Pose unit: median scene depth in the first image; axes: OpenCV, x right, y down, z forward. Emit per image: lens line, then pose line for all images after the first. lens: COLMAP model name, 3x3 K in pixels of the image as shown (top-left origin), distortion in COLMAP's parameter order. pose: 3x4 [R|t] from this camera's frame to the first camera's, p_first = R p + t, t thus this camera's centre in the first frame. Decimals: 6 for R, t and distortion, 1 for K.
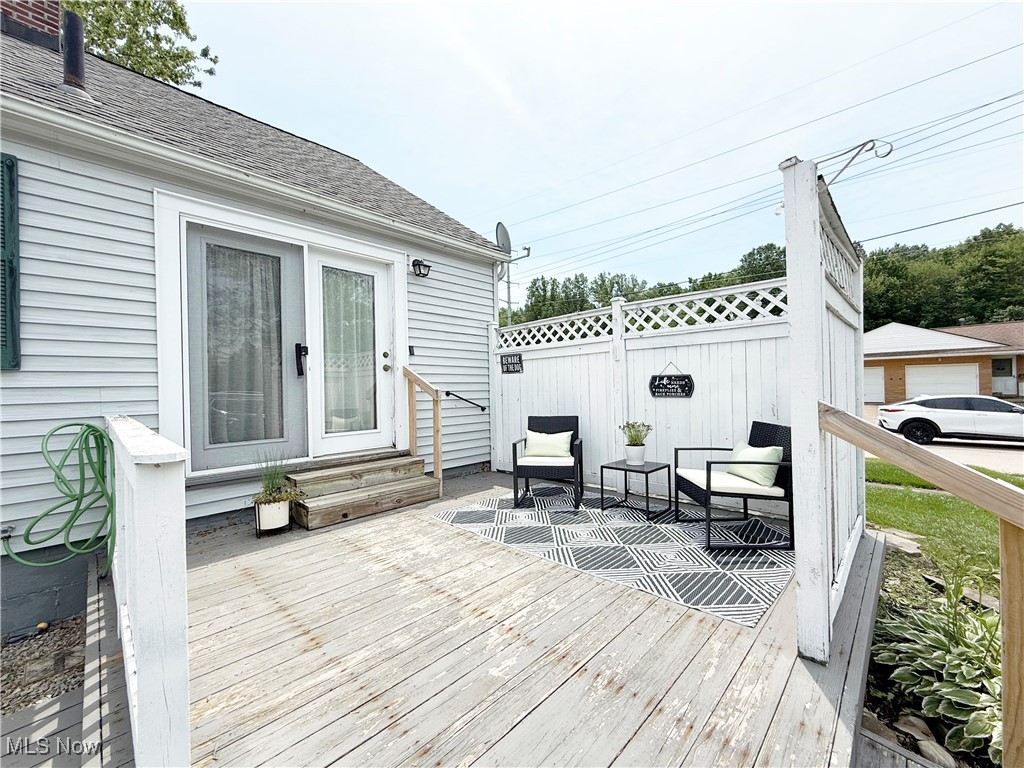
lens RADIAL K [[410.8, 0, 512.5], [0, 410.8, 384.4], [0, 0, 1]] dist [-0.002669, -0.000303]
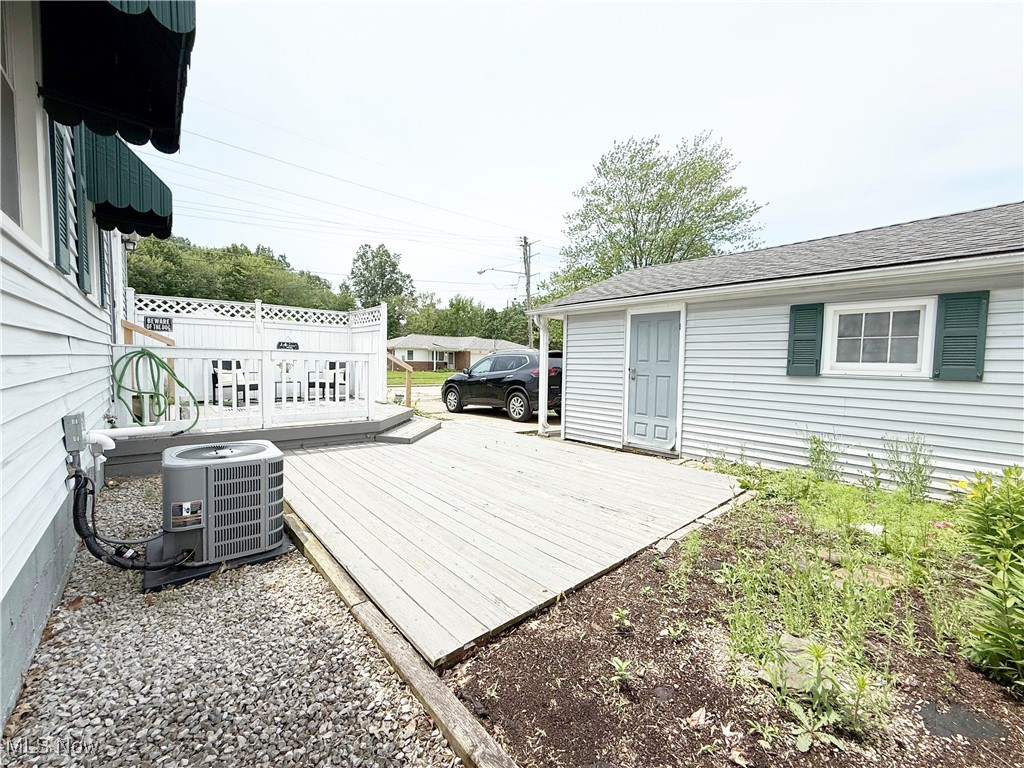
lens RADIAL K [[410.8, 0, 509.3], [0, 410.8, 385.7], [0, 0, 1]] dist [-0.002669, -0.000303]
pose [[0.087045, -0.033584, 0.995638, -1.446849], [-0.029517, 0.998906, 0.036274, 0.080866], [-0.995767, -0.032546, 0.085959, -0.326075]]
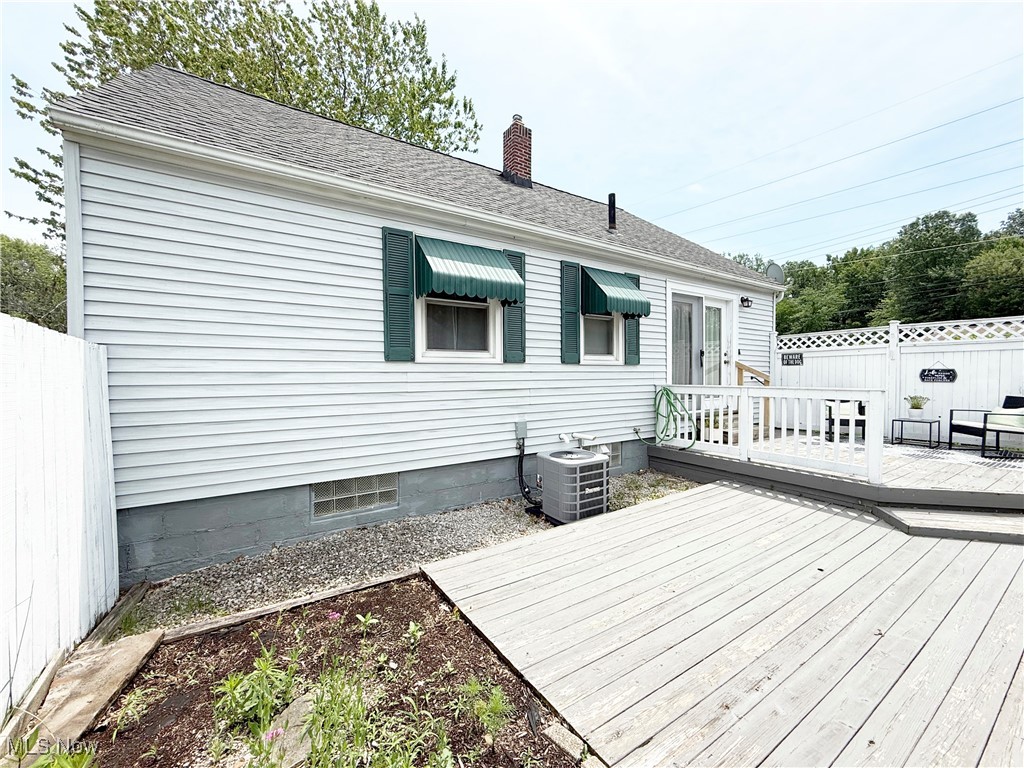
lens RADIAL K [[410.8, 0, 507.5], [0, 410.8, 384.4], [0, 0, 1]] dist [-0.002669, -0.000303]
pose [[0.972302, 0.022311, -0.232662, -0.786543], [-0.014498, 0.999274, 0.035237, 0.005875], [0.233279, -0.030887, 0.971919, -0.875291]]
